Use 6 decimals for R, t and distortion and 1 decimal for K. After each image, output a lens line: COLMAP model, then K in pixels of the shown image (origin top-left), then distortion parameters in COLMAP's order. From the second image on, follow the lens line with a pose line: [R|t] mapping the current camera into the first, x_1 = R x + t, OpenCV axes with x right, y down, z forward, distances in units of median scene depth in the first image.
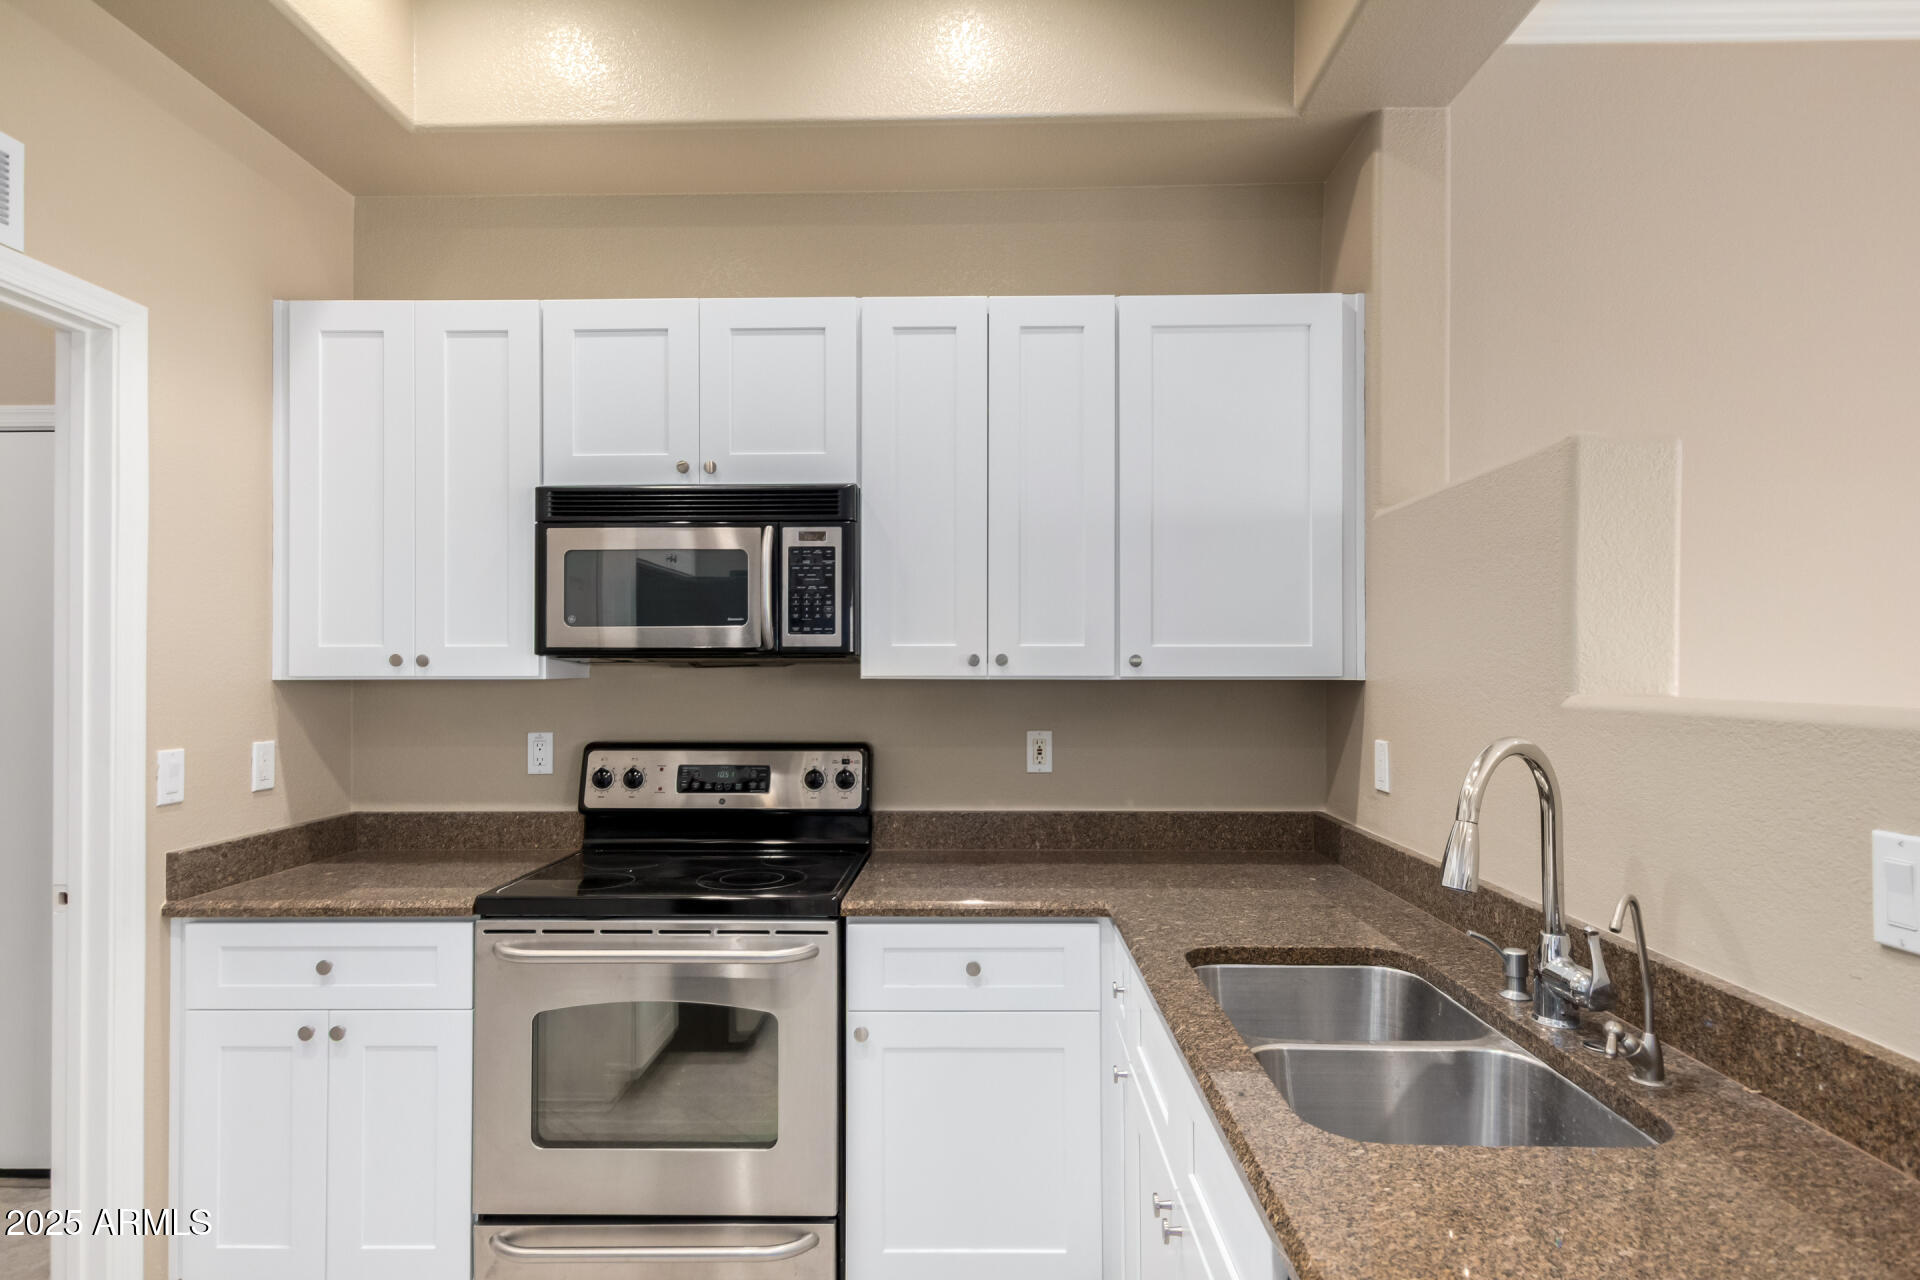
lens RADIAL K [[1042.5, 0, 959.3], [0, 1042.5, 651.0], [0, 0, 1]] dist [0.018153, 0.000043]
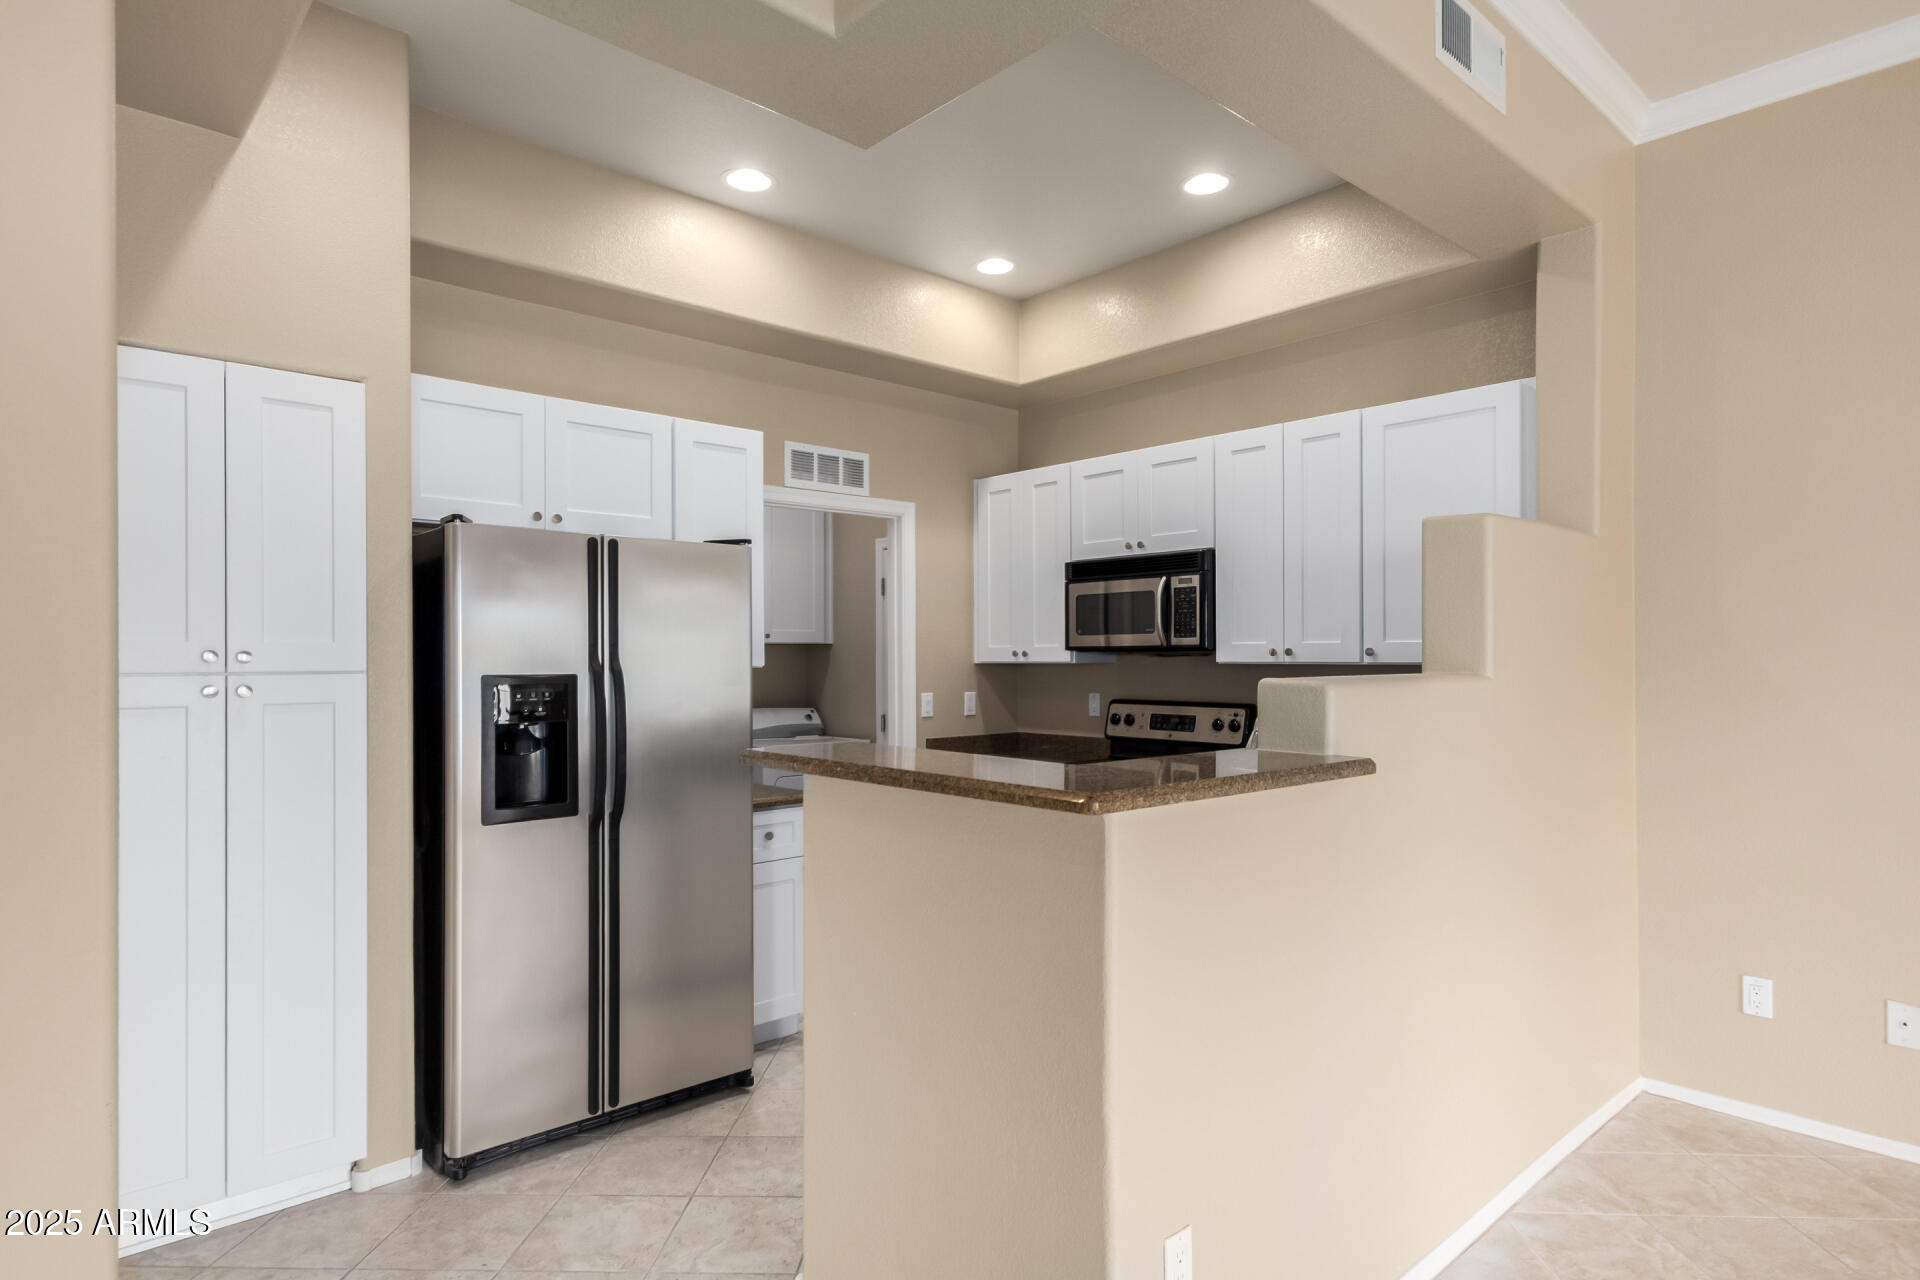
lens RADIAL K [[1042.5, 0, 959.7], [0, 1042.5, 648.6], [0, 0, 1]] dist [0.018153, 0.000043]
pose [[0.695568, -0.008304, -0.718413, 0.821607], [0.015964, 0.999865, 0.003899, -0.010206], [0.718283, -0.014181, 0.695606, -0.463859]]
